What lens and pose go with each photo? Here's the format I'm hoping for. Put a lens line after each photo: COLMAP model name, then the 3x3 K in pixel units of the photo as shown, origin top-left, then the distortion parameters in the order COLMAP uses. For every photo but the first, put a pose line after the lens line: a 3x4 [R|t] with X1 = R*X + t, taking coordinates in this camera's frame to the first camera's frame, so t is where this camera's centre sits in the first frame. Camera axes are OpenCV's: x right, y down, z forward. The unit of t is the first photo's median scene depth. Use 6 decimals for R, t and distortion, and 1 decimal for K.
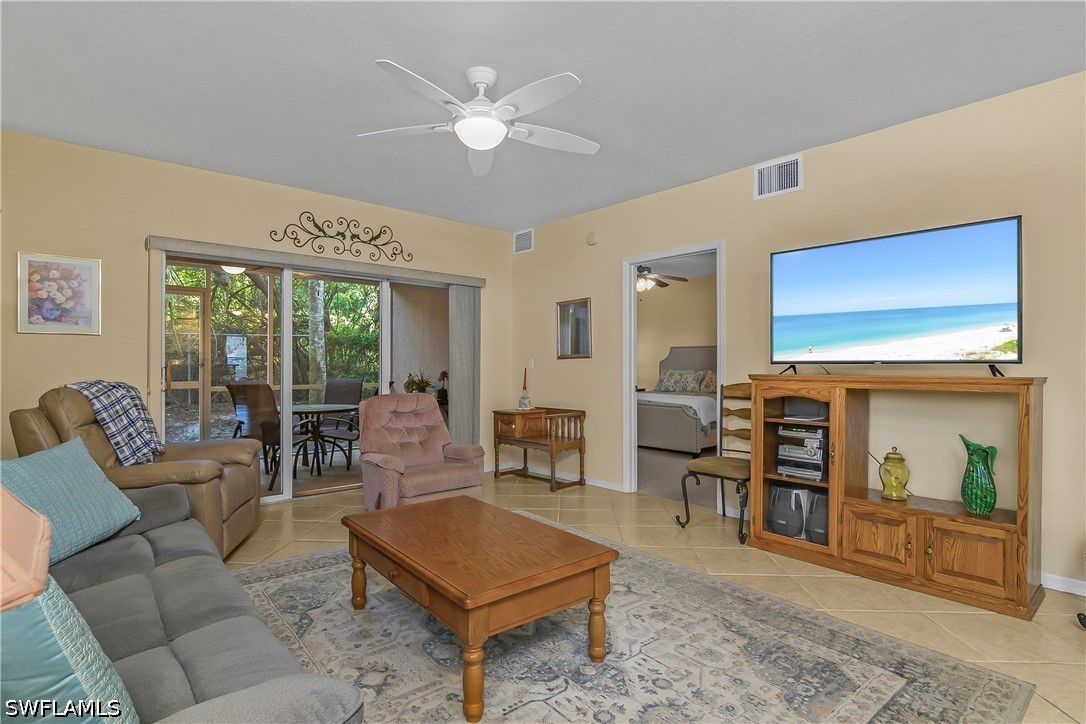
lens RADIAL K [[541.2, 0, 538.6], [0, 541.2, 361.9], [0, 0, 1]] dist [-0.029604, 0.009024]
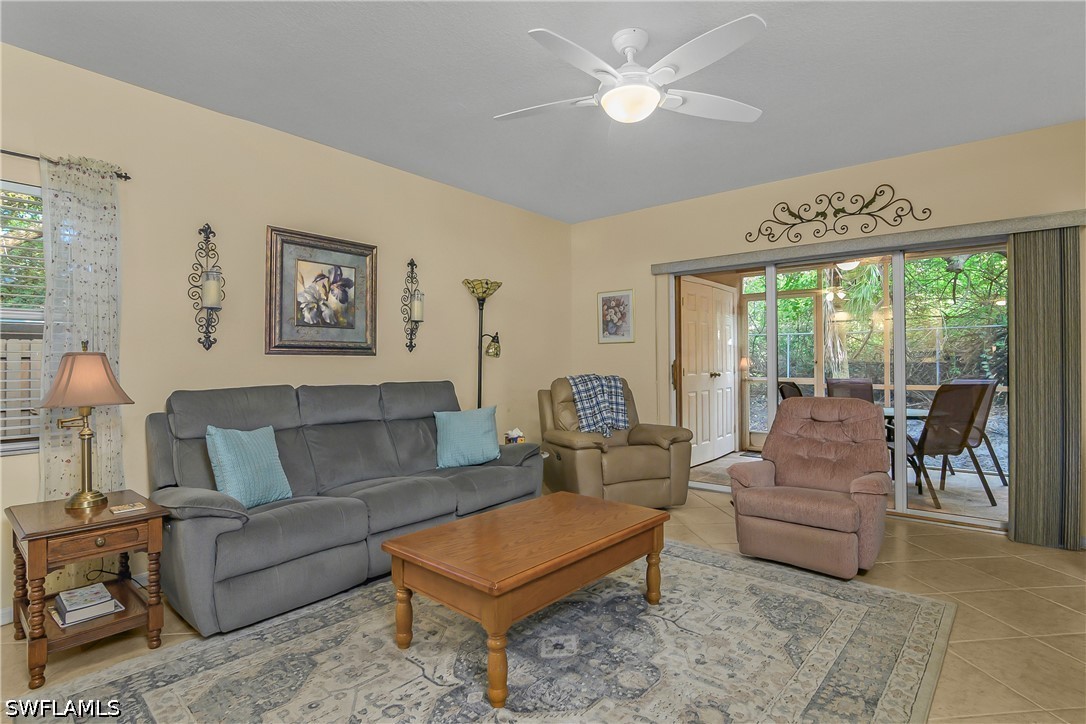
lens RADIAL K [[541.2, 0, 544.3], [0, 541.2, 359.5], [0, 0, 1]] dist [-0.029604, 0.009024]
pose [[0.157578, -0.008689, -0.987468, 0.582950], [0.011078, 0.999914, -0.007031, 0.003359], [0.987444, -0.009831, 0.157661, 0.560647]]
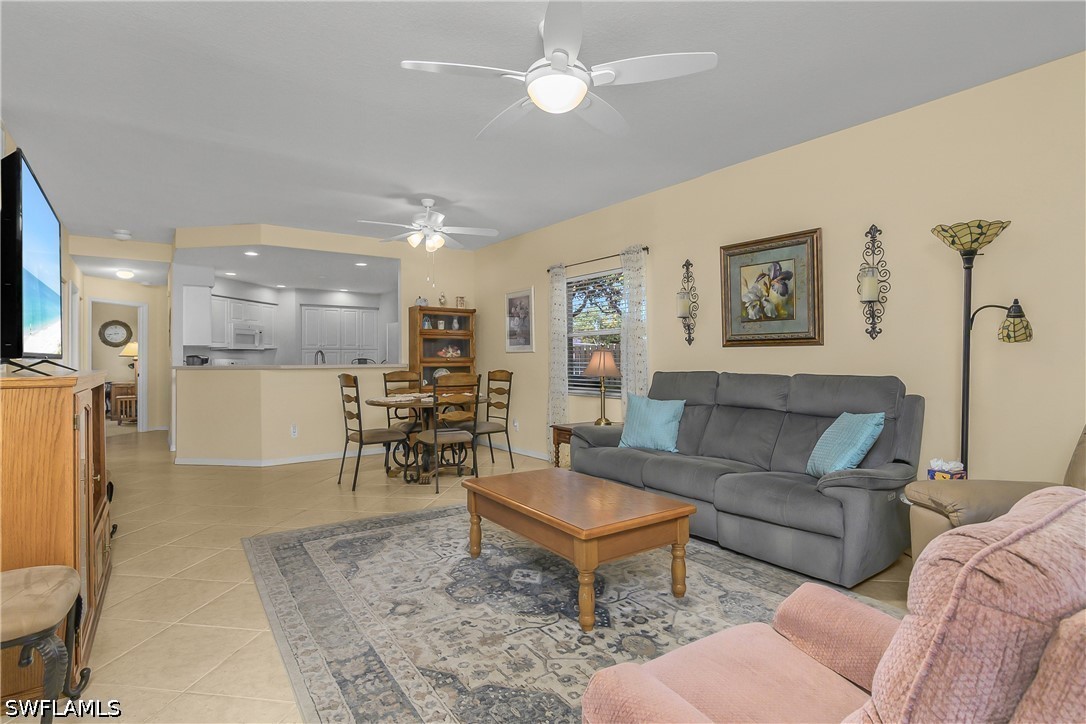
lens RADIAL K [[541.2, 0, 539.4], [0, 541.2, 350.7], [0, 0, 1]] dist [-0.029604, 0.009024]
pose [[-0.995737, 0.007260, 0.091955, -0.122593], [0.005383, 0.999772, -0.020645, 0.012847], [-0.092084, -0.020062, -0.995549, 1.469252]]
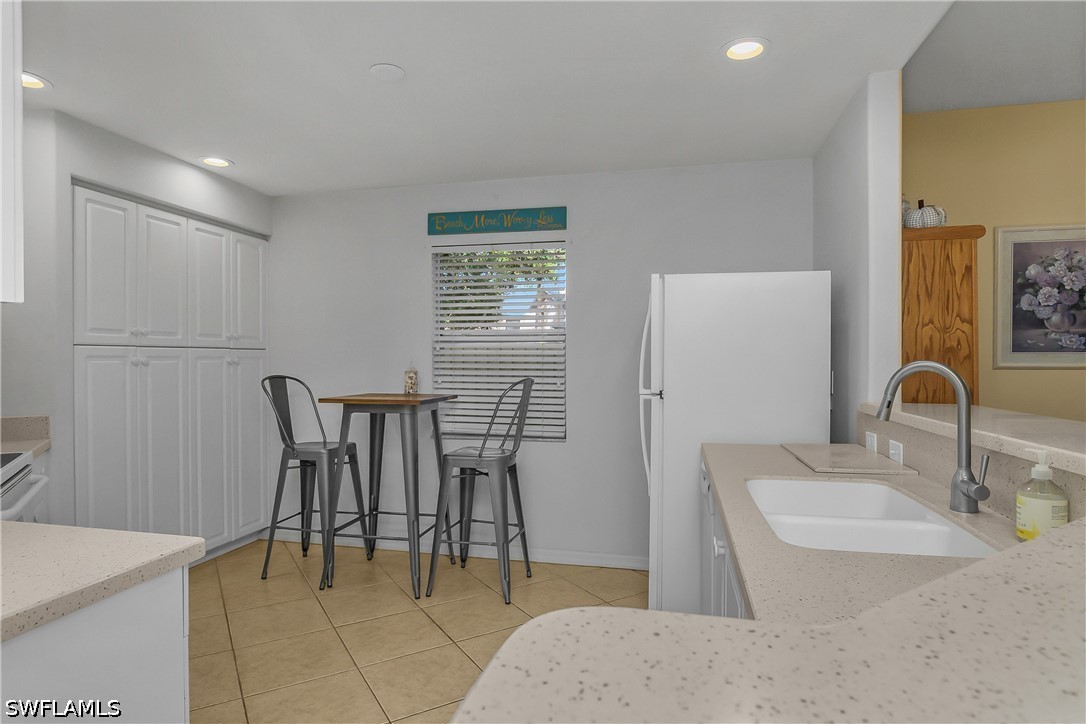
lens RADIAL K [[595.0, 0, 544.9], [0, 595.0, 365.4], [0, 0, 1]] dist [-0.012517, 0.001419]
pose [[-0.812410, 0.006627, -0.583049, 1.266383], [0.003123, 0.999971, 0.007015, -0.032109], [0.583079, 0.003878, -0.812406, -0.100472]]
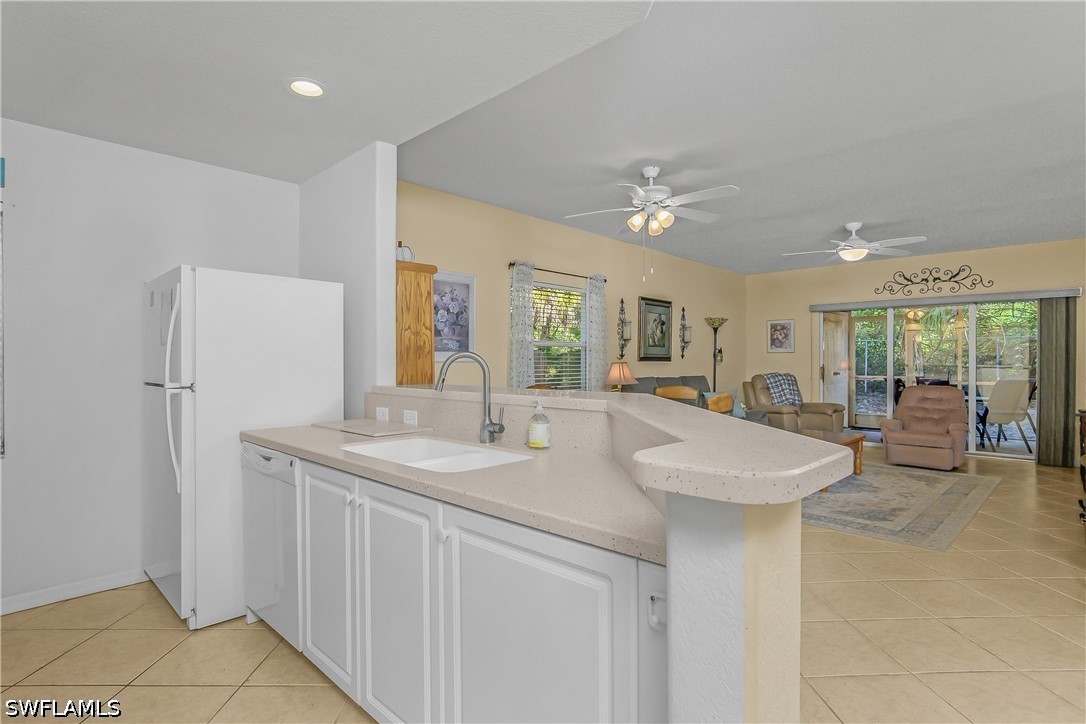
lens RADIAL K [[541.2, 0, 541.1], [0, 541.2, 365.0], [0, 0, 1]] dist [-0.029604, 0.009024]
pose [[0.076415, 0.006690, -0.997054, 1.414678], [0.004384, 0.999966, 0.007046, -0.020066], [0.997066, -0.004909, 0.076383, -0.248171]]
